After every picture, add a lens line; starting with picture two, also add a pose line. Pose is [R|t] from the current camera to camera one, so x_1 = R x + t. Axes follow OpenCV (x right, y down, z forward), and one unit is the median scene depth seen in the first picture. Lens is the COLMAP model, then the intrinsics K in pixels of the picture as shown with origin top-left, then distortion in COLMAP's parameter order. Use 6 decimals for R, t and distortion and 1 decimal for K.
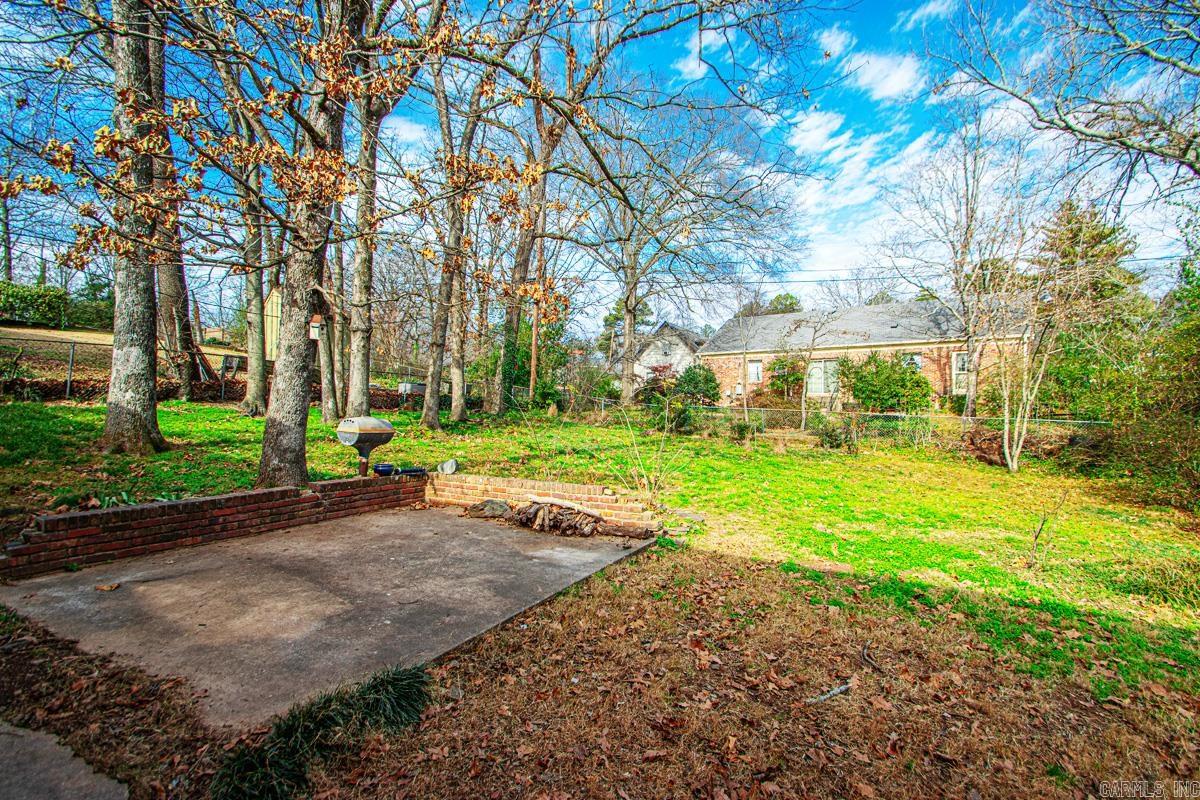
lens RADIAL K [[566.3, 0, 606.6], [0, 566.3, 404.8], [0, 0, 1]] dist [0.031999, -0.007321]
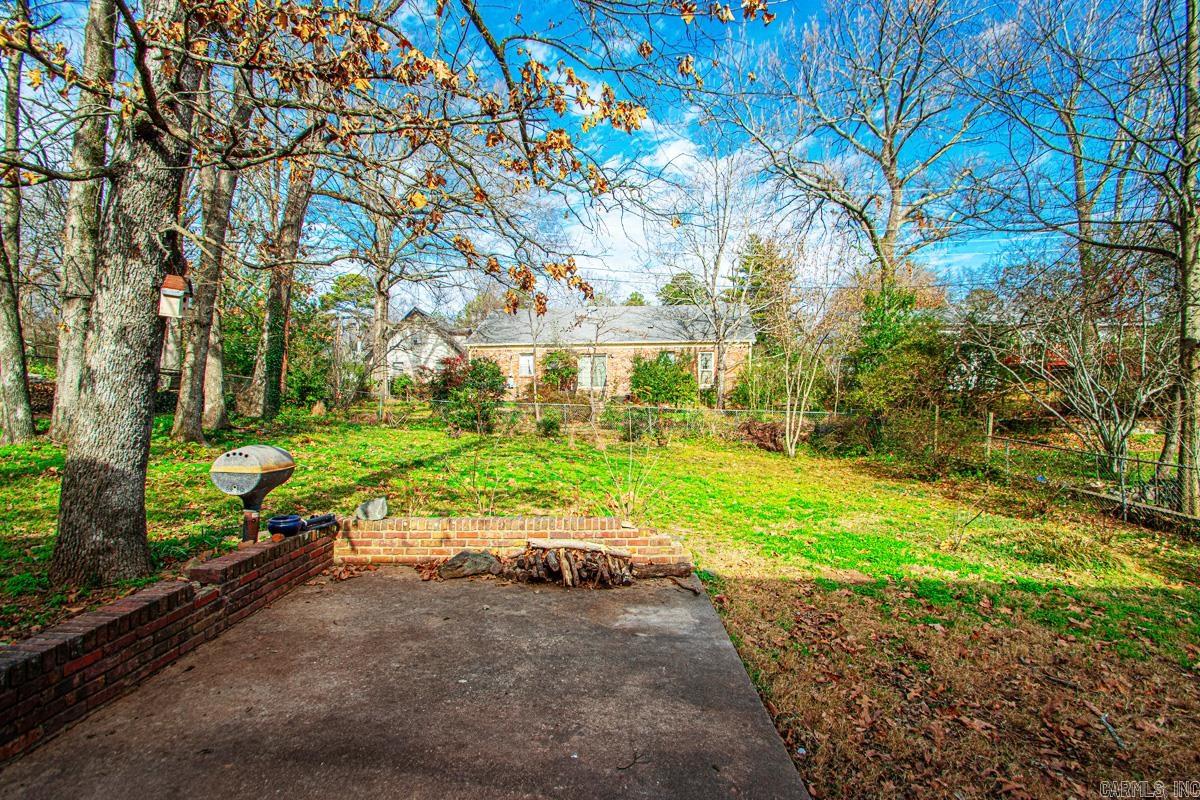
lens RADIAL K [[566.3, 0, 599.8], [0, 566.3, 401.9], [0, 0, 1]] dist [0.031999, -0.007321]
pose [[0.886387, -0.012321, 0.462780, -0.193538], [0.006119, 0.999870, 0.014899, -0.017068], [-0.462904, -0.010374, 0.886348, 0.136598]]
